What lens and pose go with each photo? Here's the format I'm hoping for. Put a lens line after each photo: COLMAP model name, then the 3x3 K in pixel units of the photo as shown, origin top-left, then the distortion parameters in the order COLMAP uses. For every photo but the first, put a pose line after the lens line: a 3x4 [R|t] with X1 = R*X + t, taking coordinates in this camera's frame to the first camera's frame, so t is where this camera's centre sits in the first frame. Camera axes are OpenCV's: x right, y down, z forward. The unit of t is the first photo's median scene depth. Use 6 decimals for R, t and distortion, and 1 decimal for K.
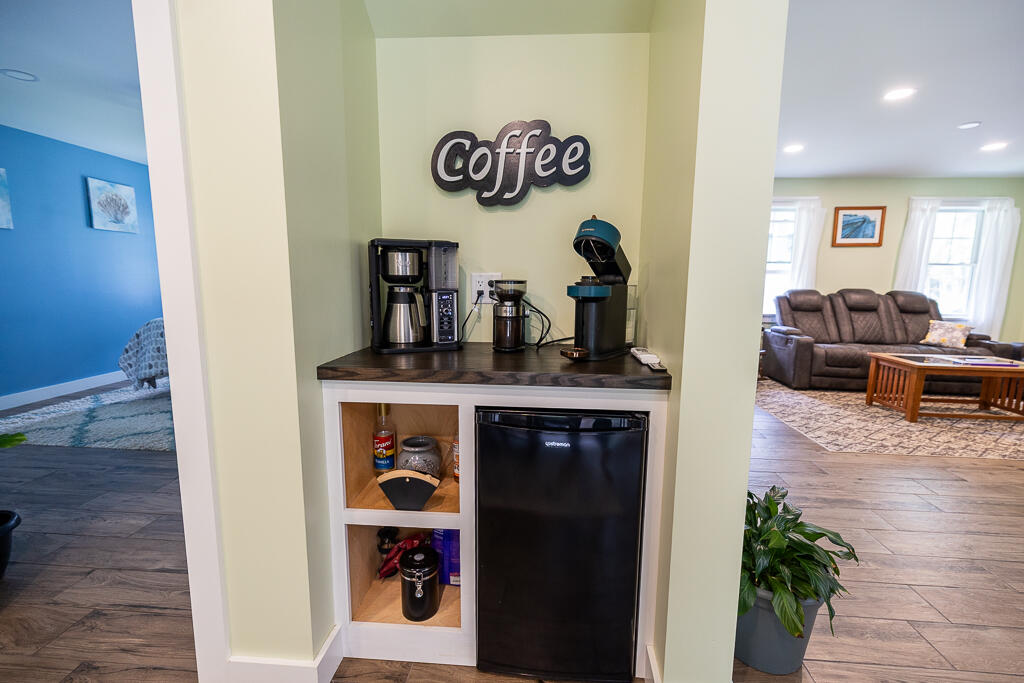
lens RADIAL K [[452.3, 0, 511.0], [0, 452.3, 339.1], [0, 0, 1]] dist [0.001218, 0.000087]
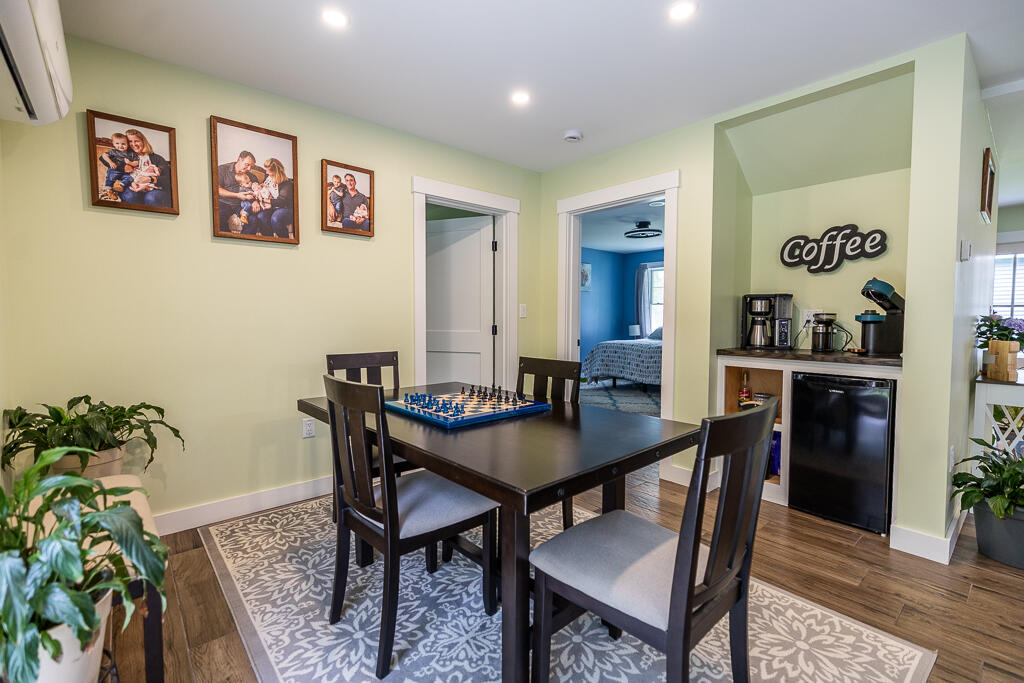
lens RADIAL K [[452.3, 0, 511.0], [0, 452.3, 339.1], [0, 0, 1]] dist [0.001218, 0.000087]
pose [[0.719738, 0.025964, -0.693760, 0.352426], [-0.092156, 0.994030, -0.058405, 0.194595], [0.688102, 0.105971, 0.717834, -1.158573]]
